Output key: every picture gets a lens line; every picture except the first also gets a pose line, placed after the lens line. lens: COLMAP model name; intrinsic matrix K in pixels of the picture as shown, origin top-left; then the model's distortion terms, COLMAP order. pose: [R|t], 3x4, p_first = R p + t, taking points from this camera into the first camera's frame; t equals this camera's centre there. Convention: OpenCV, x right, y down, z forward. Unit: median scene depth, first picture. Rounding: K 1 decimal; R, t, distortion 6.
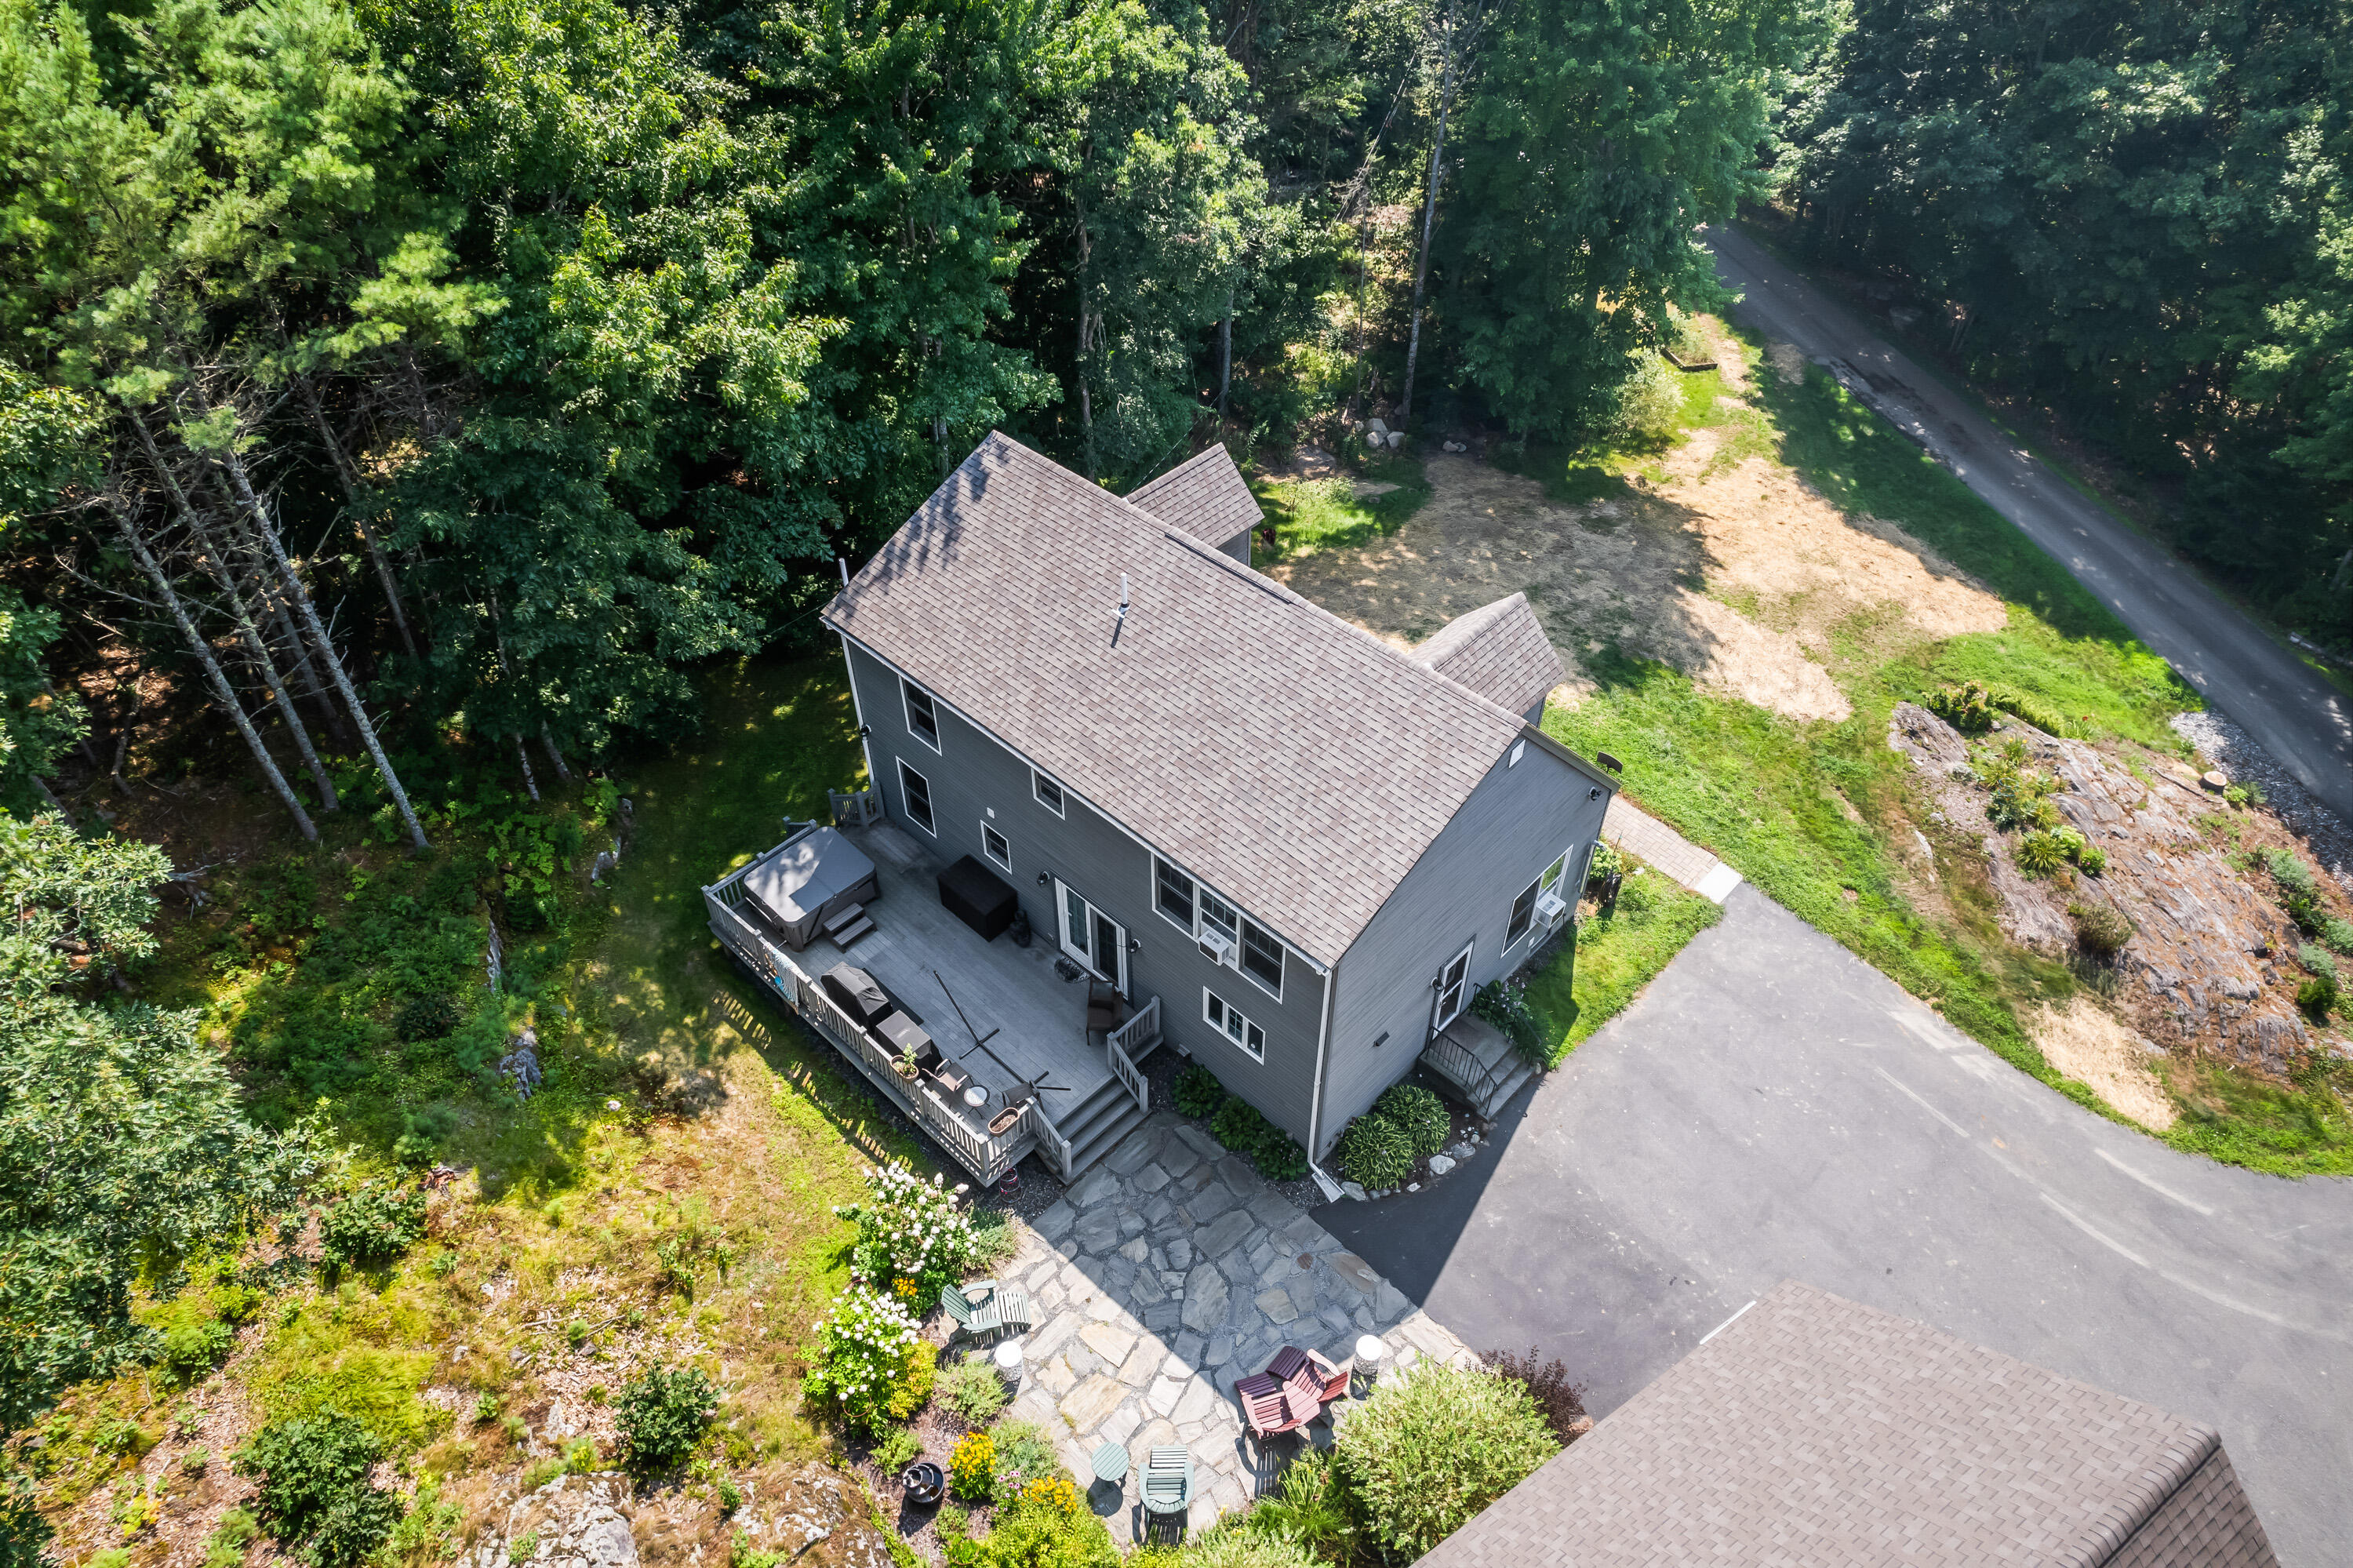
lens RADIAL K [[1503.3, 0, 1182.8], [0, 1503.3, 783.4], [0, 0, 1]] dist [-0.073112, 0.066067]
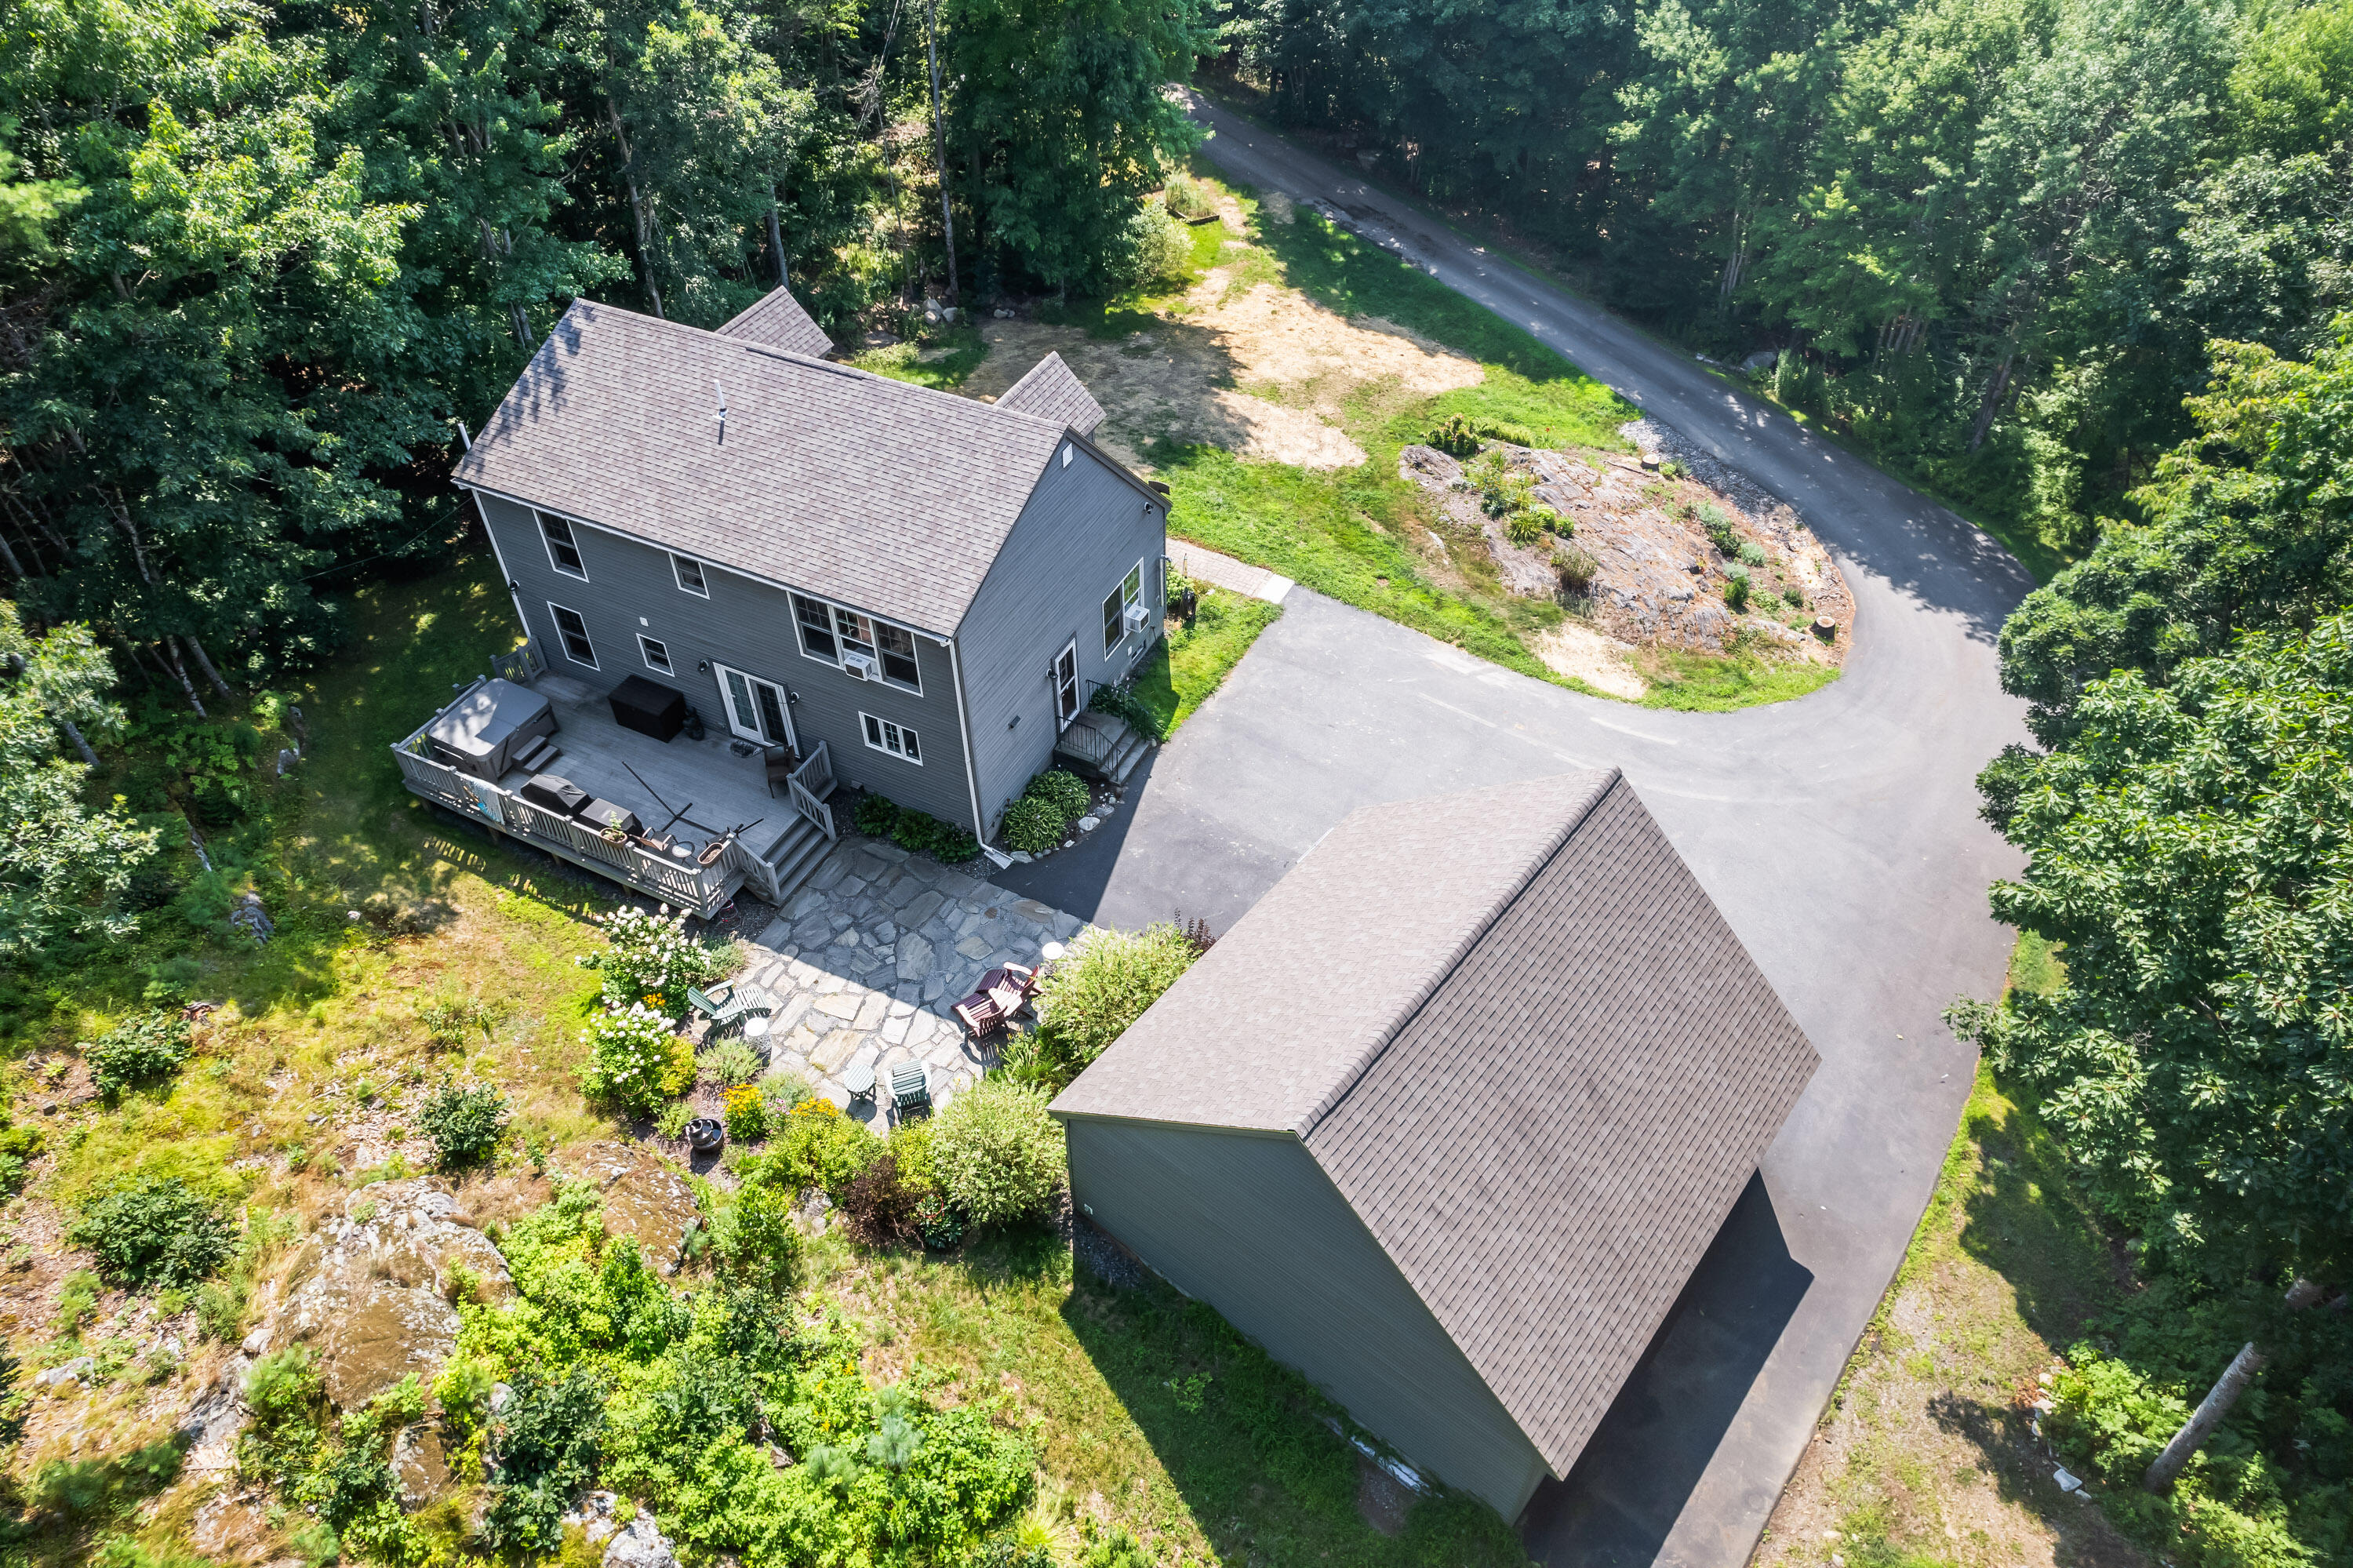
lens RADIAL K [[1510.6, 0, 1176.5], [0, 1510.6, 784.0], [0, 0, 1]] dist [-0.065963, 0.055704]
pose [[0.954996, -0.209207, 0.210276, -0.007591], [0.208839, 0.977650, 0.024207, 0.194361], [-0.210641, 0.020796, 0.977342, -0.190229]]
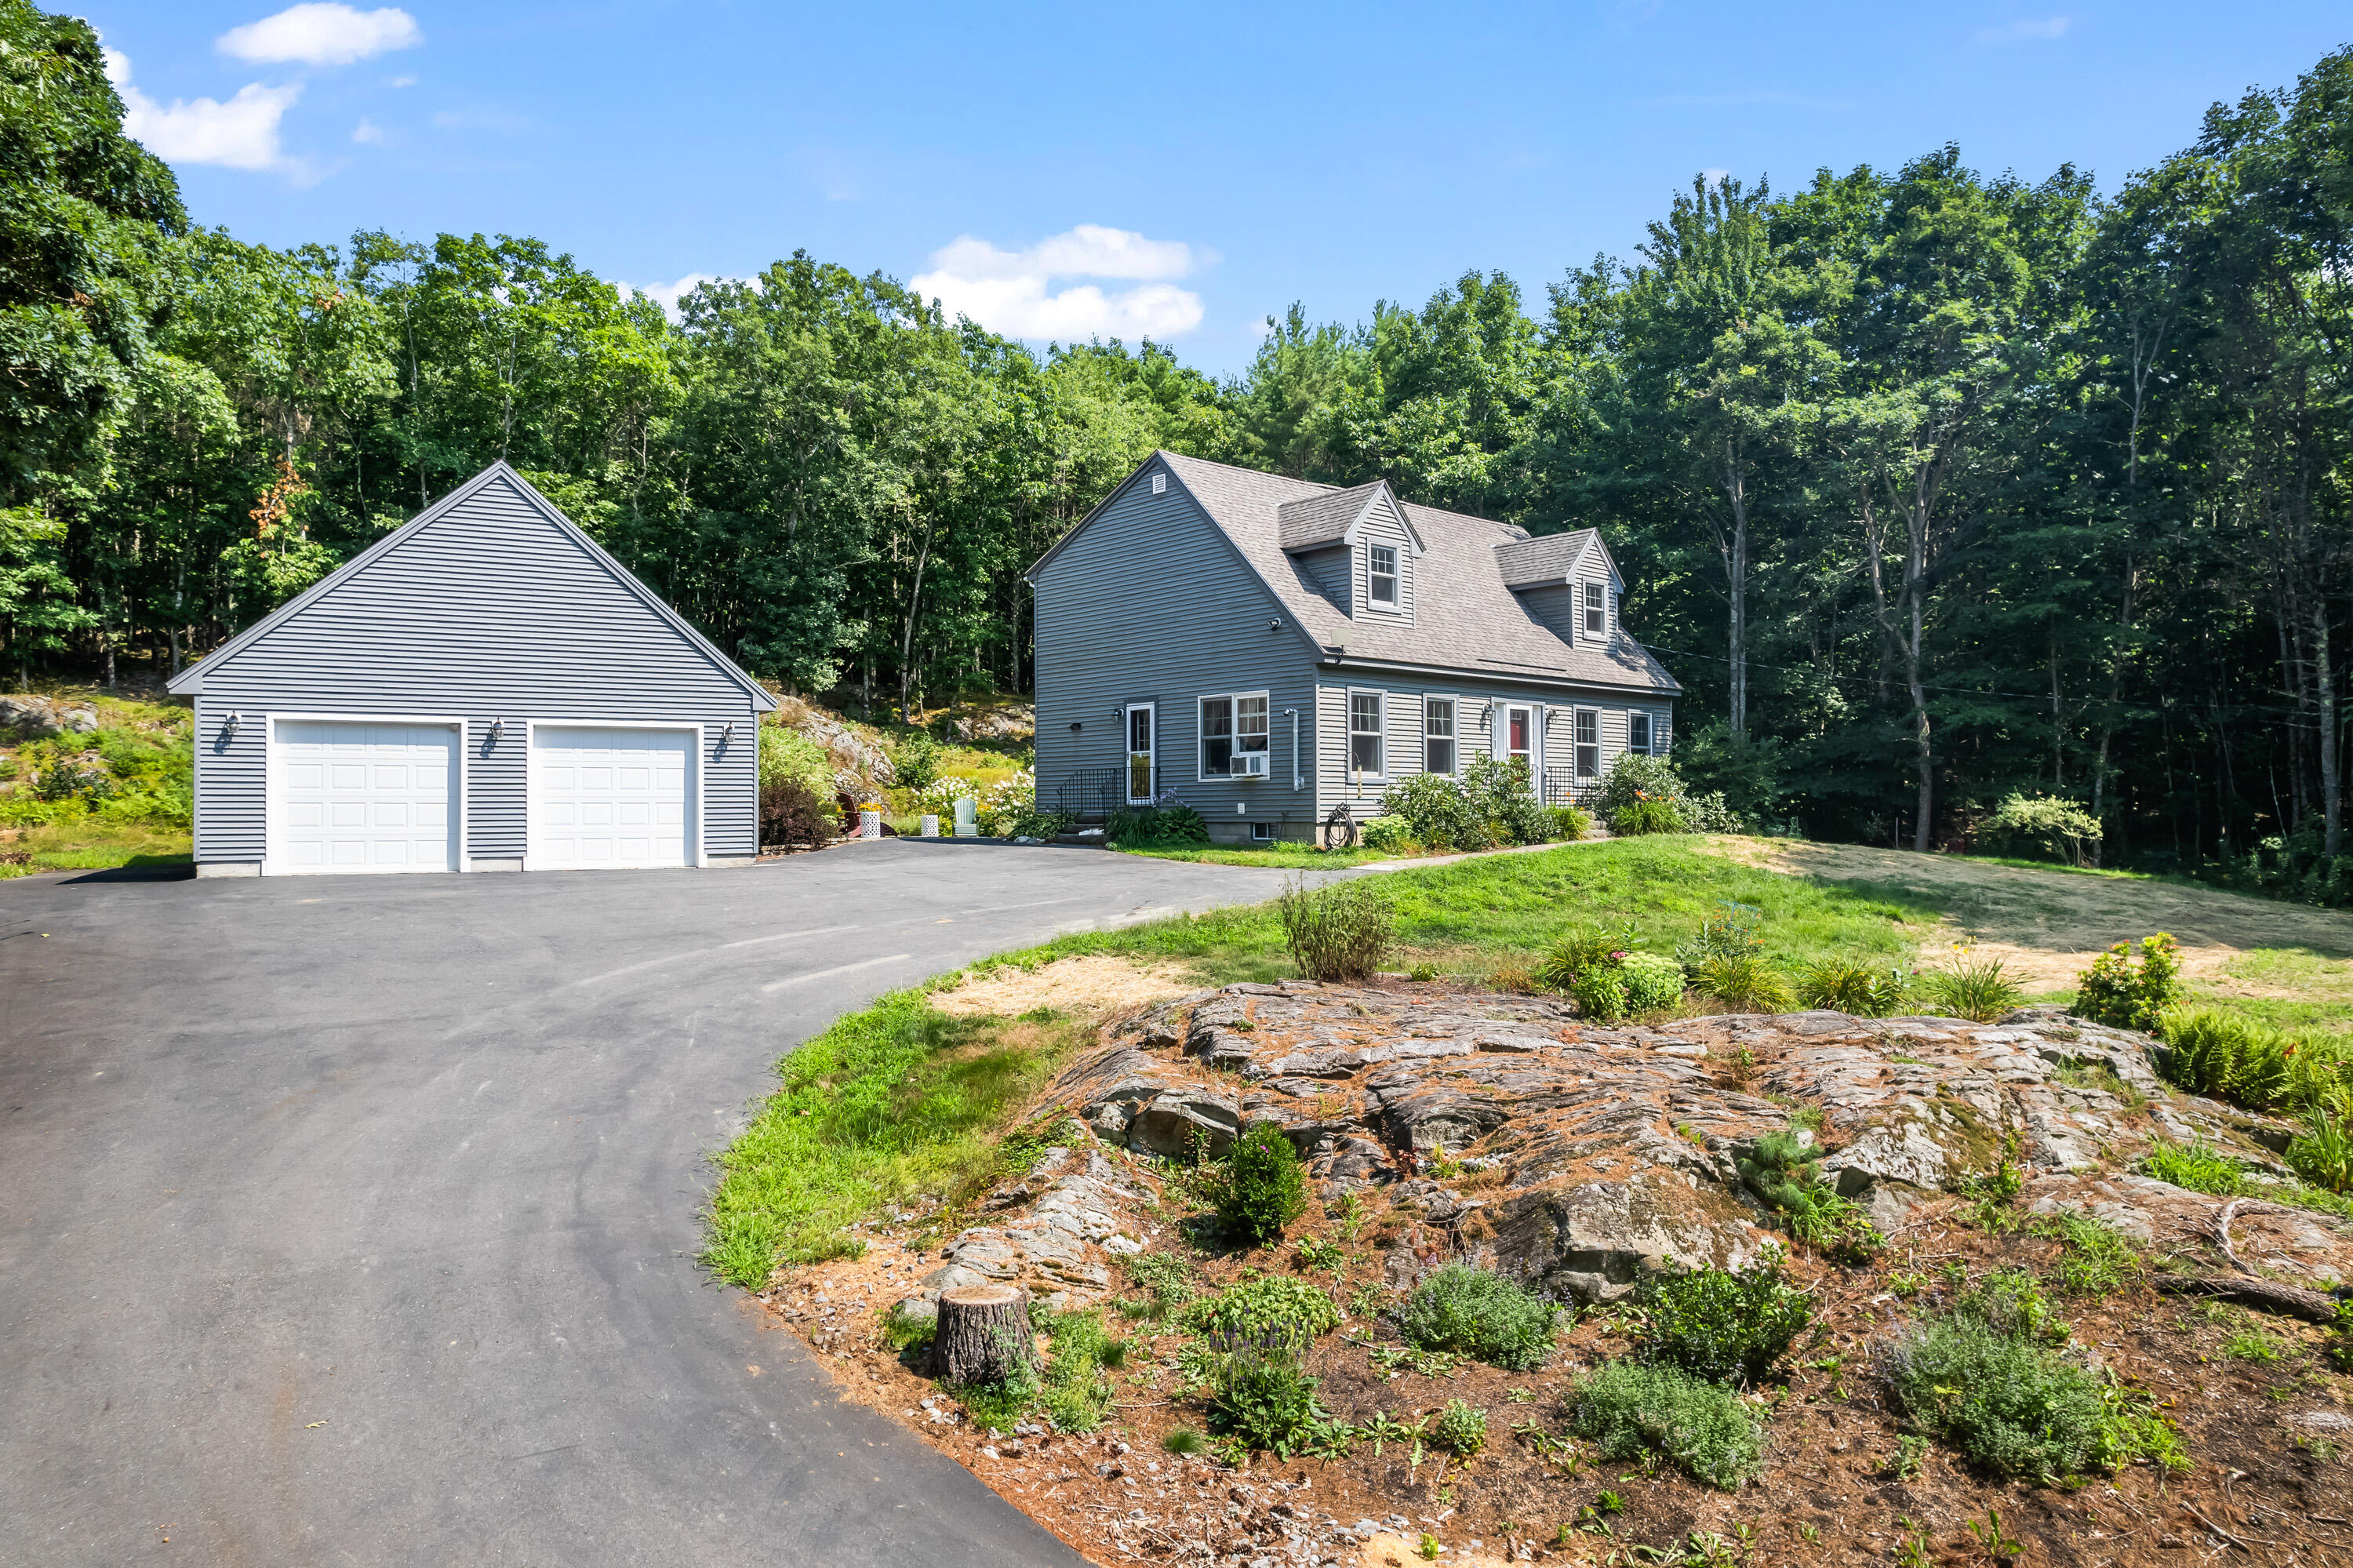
lens RADIAL K [[1510.6, 0, 1176.5], [0, 1510.6, 784.0], [0, 0, 1]] dist [-0.065963, 0.055704]
pose [[-0.079323, -0.022397, -0.996597, 1.237946], [-0.689665, 0.723097, 0.038643, 0.088029], [0.719771, 0.690383, -0.072805, 1.059569]]
